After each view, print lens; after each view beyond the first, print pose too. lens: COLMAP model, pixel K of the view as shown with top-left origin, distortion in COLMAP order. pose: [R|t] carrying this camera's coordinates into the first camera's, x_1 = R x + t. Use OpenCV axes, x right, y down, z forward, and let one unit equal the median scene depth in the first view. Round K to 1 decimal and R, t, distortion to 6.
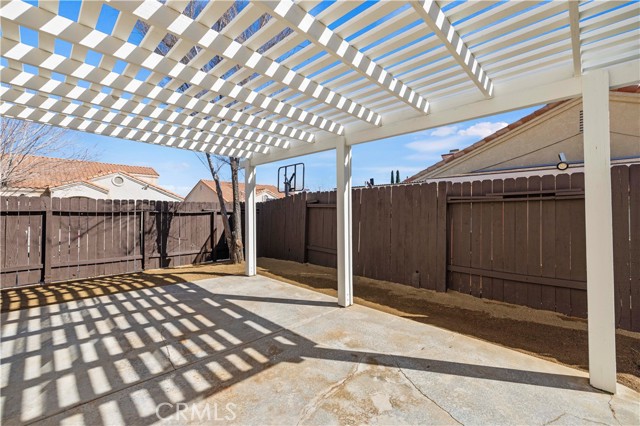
lens RADIAL K [[272.4, 0, 318.6], [0, 272.4, 212.1], [0, 0, 1]] dist [0.003875, -0.000294]
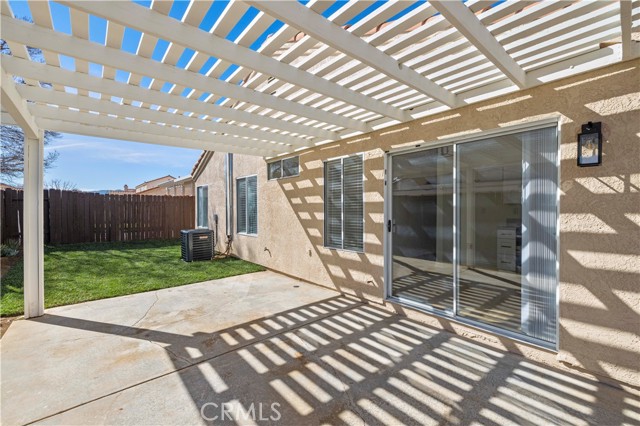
lens RADIAL K [[272.4, 0, 317.5], [0, 272.4, 212.0], [0, 0, 1]] dist [0.003875, -0.000294]
pose [[-0.995638, -0.005293, 0.093155, -0.534240], [-0.004487, 0.999951, 0.008863, -0.015584], [-0.093197, 0.008407, -0.995612, 1.590087]]
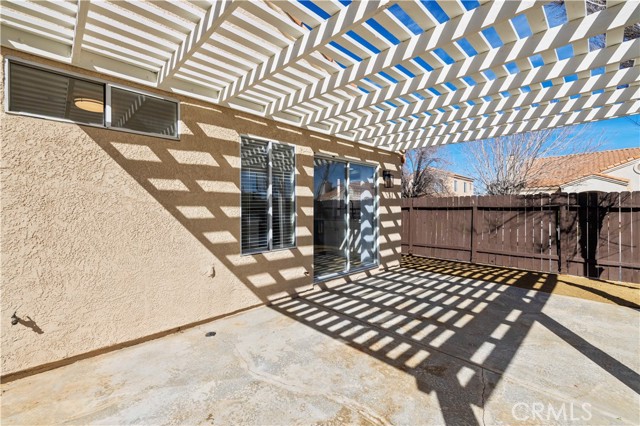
lens RADIAL K [[272.4, 0, 317.5], [0, 272.4, 208.2], [0, 0, 1]] dist [0.003875, -0.000294]
pose [[-0.026463, -0.005023, -0.999637, 0.539028], [0.004370, 0.999977, -0.005140, 0.010823], [0.999640, -0.004504, -0.026440, 0.518038]]
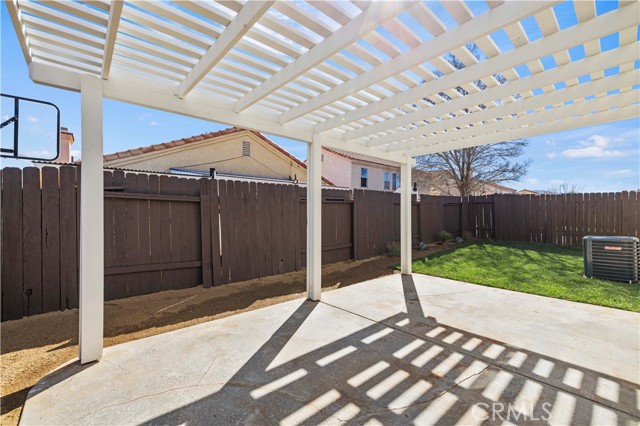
lens RADIAL K [[272.4, 0, 314.0], [0, 272.4, 209.2], [0, 0, 1]] dist [0.003875, -0.000294]
pose [[0.076232, 0.002824, 0.997086, -1.084331], [-0.008277, 0.999963, -0.002199, 0.005468], [-0.997056, -0.008086, 0.076253, 1.084695]]
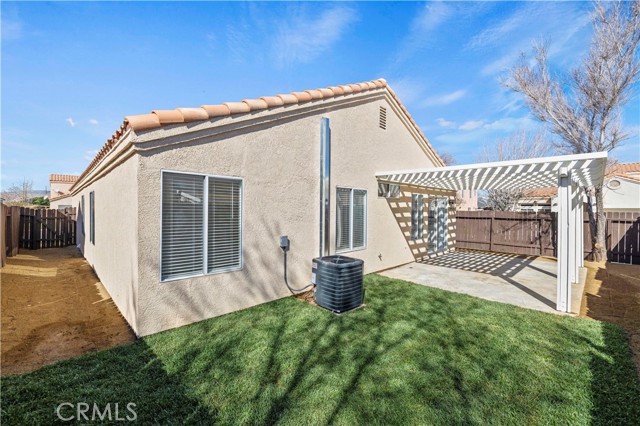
lens RADIAL K [[272.4, 0, 316.5], [0, 272.4, 211.5], [0, 0, 1]] dist [0.003875, -0.000294]
pose [[-0.022105, 0.006226, -0.999736, 2.082556], [-0.002199, 0.999978, 0.006276, -0.109217], [0.999753, 0.002337, -0.022091, -0.598658]]
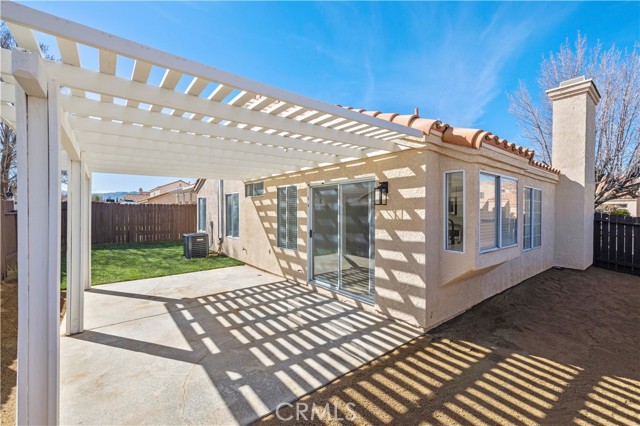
lens RADIAL K [[272.4, 0, 318.3], [0, 272.4, 214.1], [0, 0, 1]] dist [0.003875, -0.000294]
pose [[-0.991797, -0.007190, 0.127619, -0.982487], [-0.005710, 0.999912, 0.011952, -0.091485], [-0.127694, 0.011125, -0.991751, 2.127829]]
